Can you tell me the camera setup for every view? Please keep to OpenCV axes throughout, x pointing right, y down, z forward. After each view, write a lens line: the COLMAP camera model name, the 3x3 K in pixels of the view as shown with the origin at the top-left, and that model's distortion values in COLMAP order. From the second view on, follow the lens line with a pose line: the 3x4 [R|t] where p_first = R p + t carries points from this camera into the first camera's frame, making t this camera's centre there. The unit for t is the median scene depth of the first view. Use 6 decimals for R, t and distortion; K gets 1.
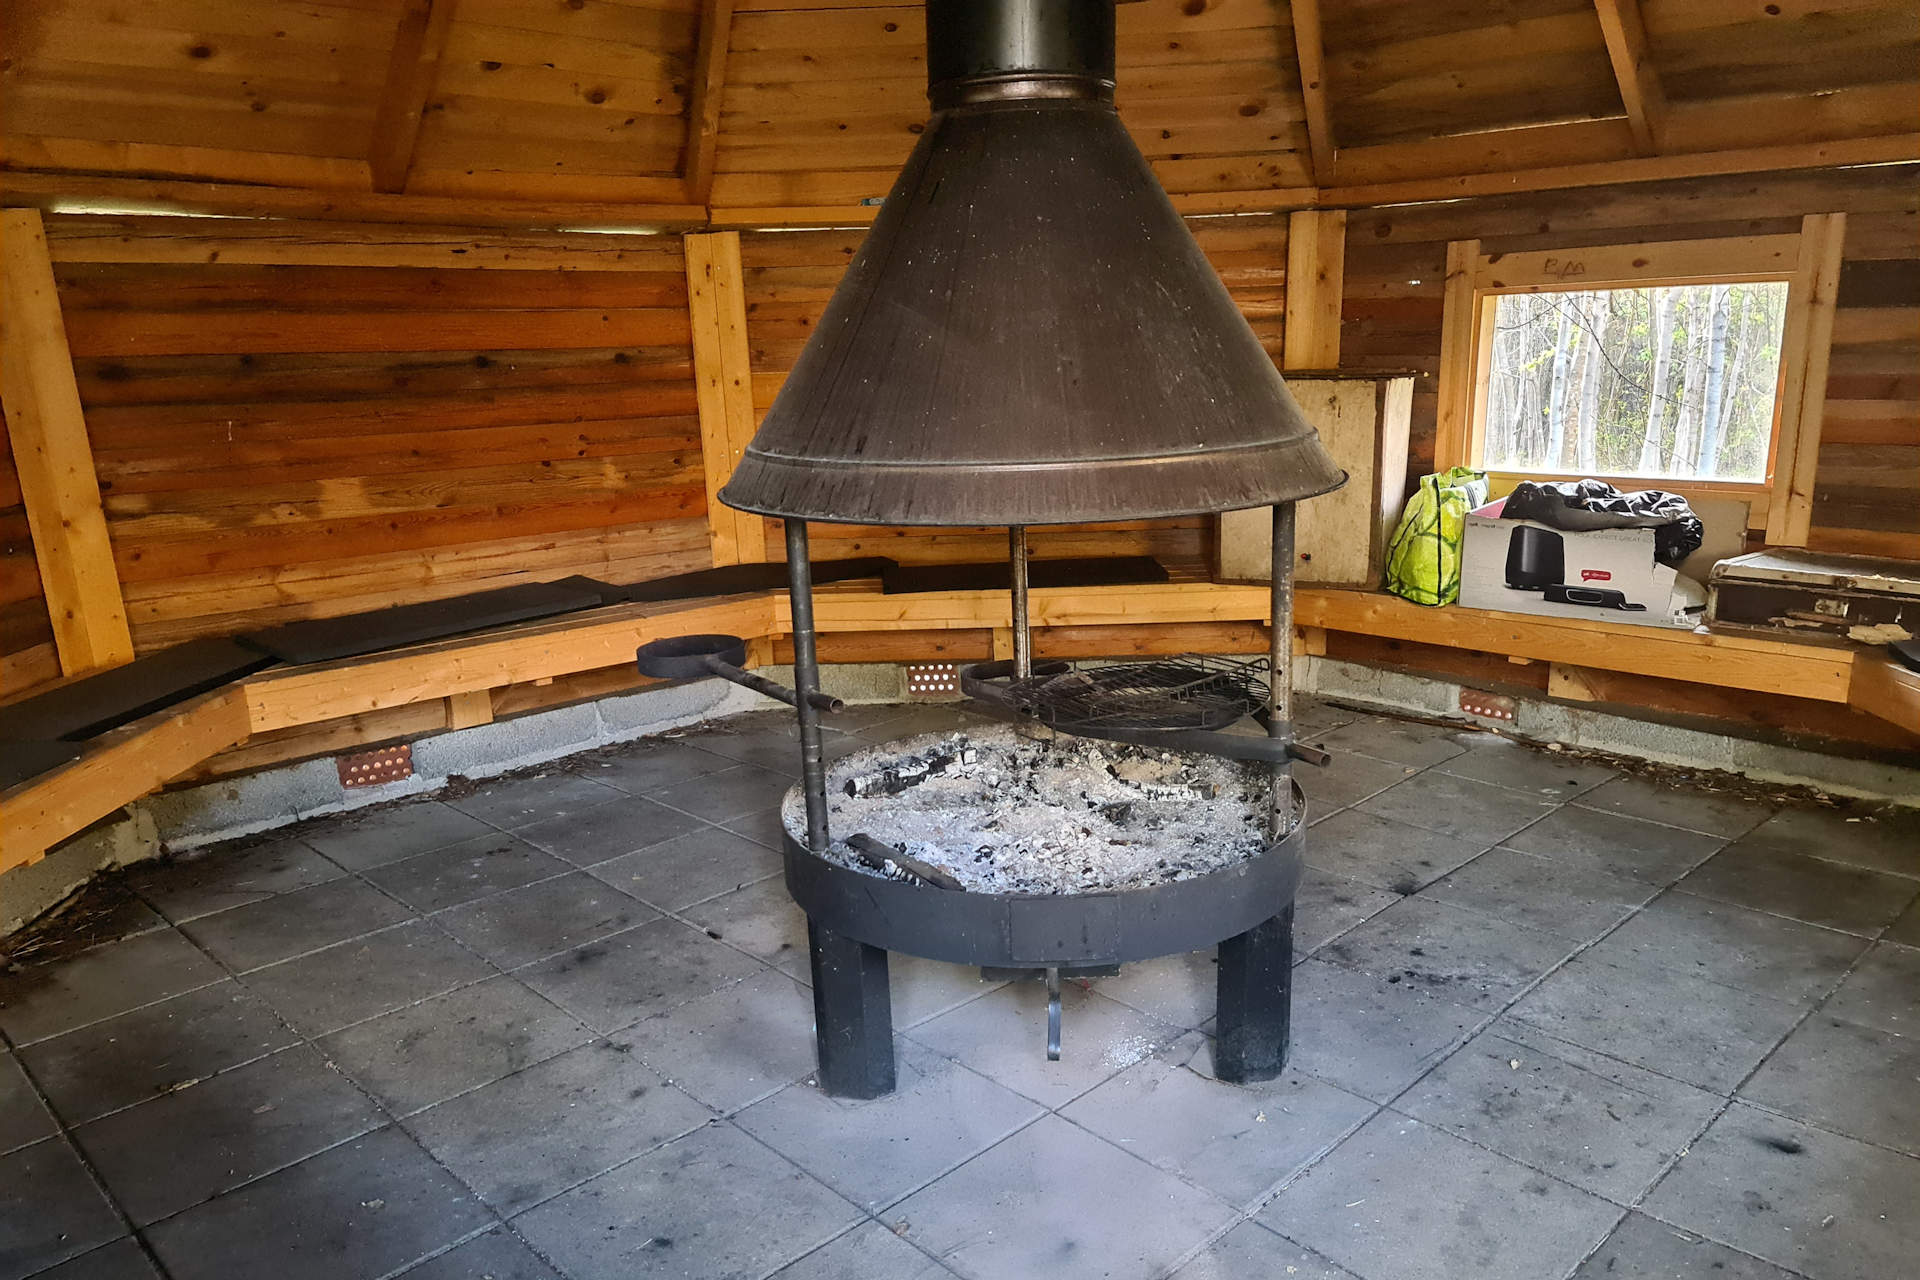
lens RADIAL K [[1402.2, 0, 978.2], [0, 1402.2, 717.3], [0, 0, 1]] dist [0.085201, -0.071431]
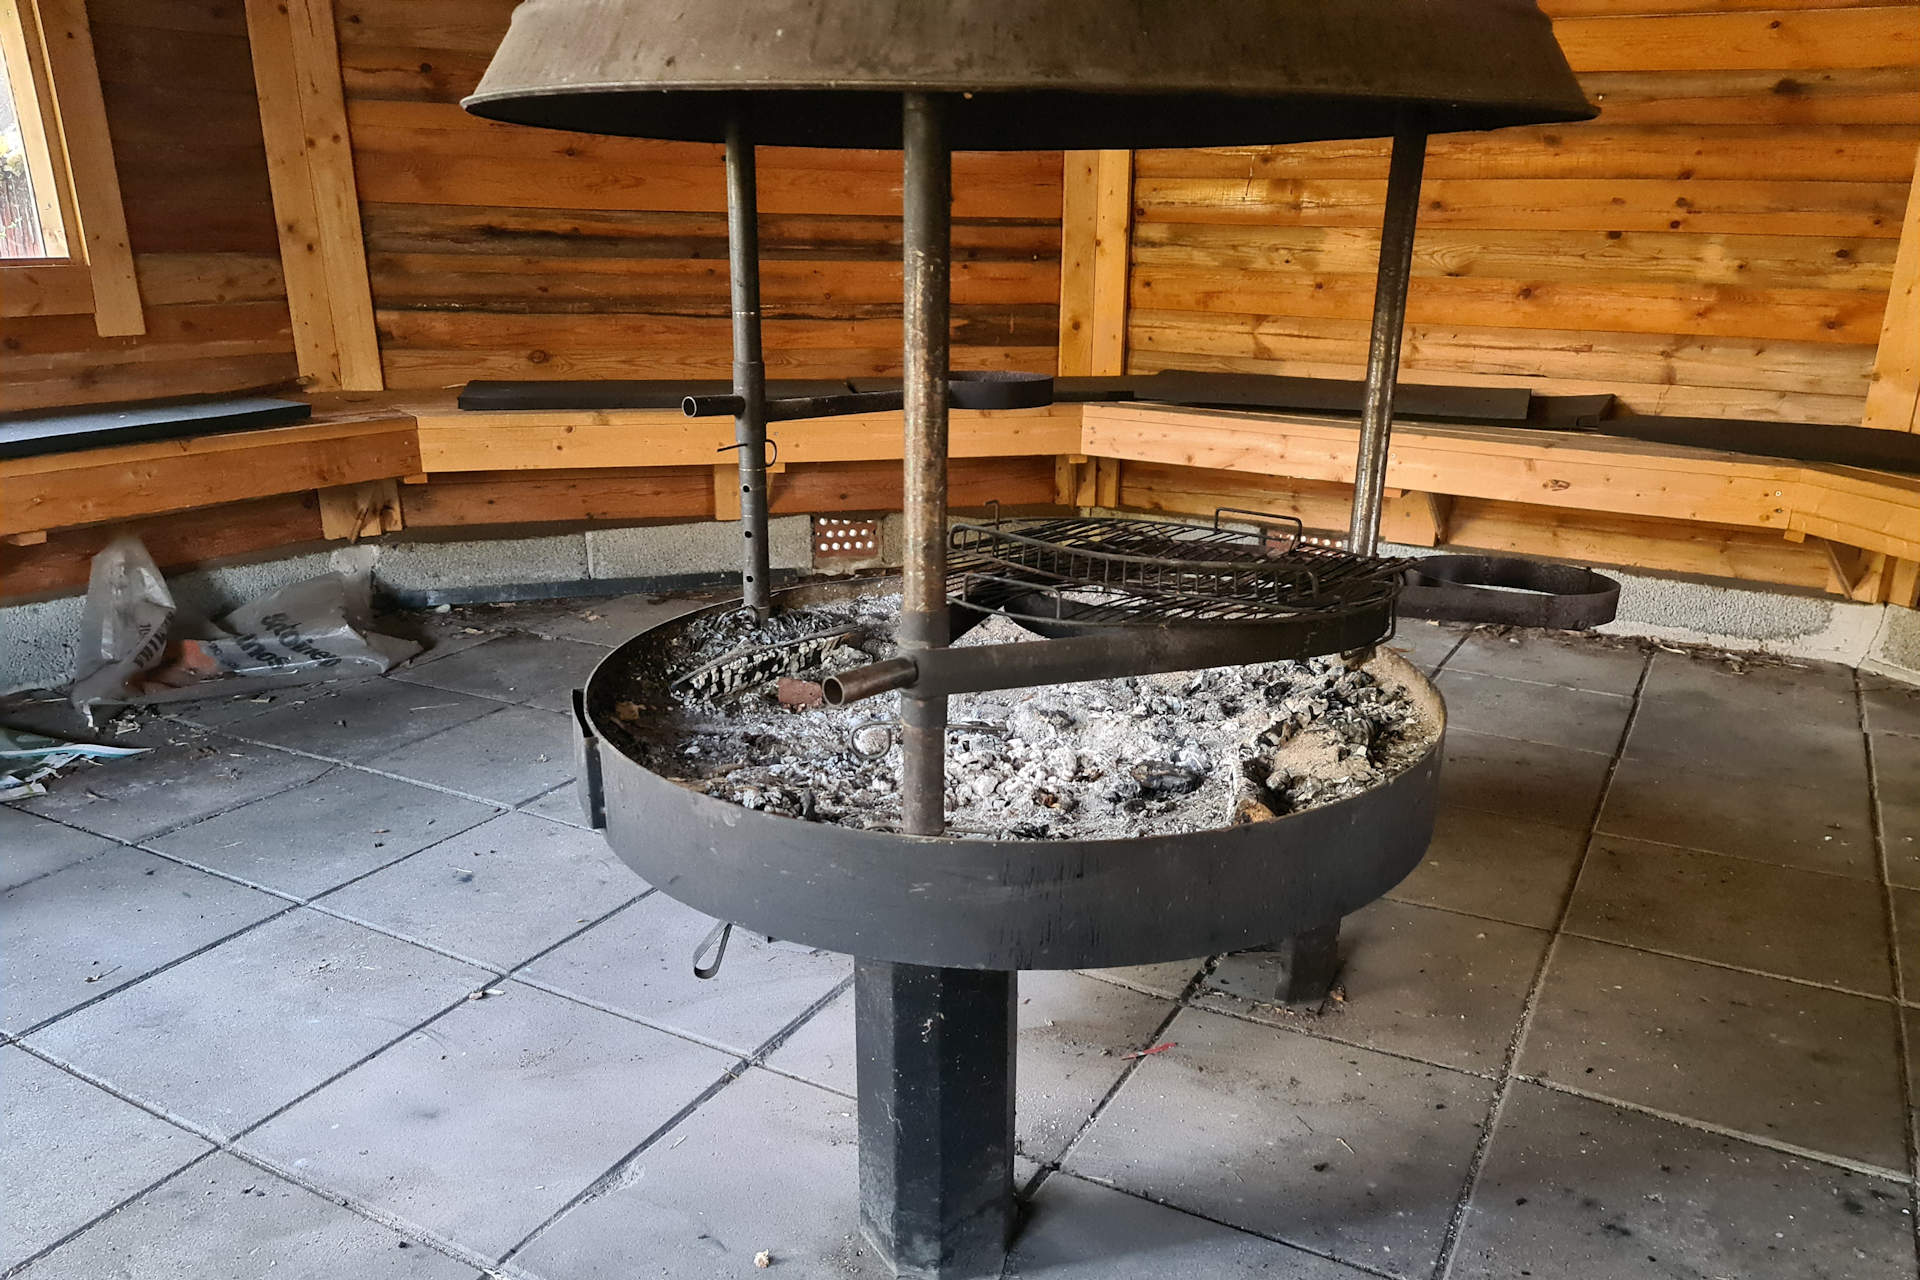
lens RADIAL K [[1402.2, 0, 969.1], [0, 1402.2, 716.6], [0, 0, 1]] dist [0.085201, -0.071431]
pose [[0.279382, 0.355508, -0.891942, 0.735977], [-0.284130, 0.917939, 0.276873, -0.118505], [0.917178, 0.176074, 0.357466, 0.940095]]
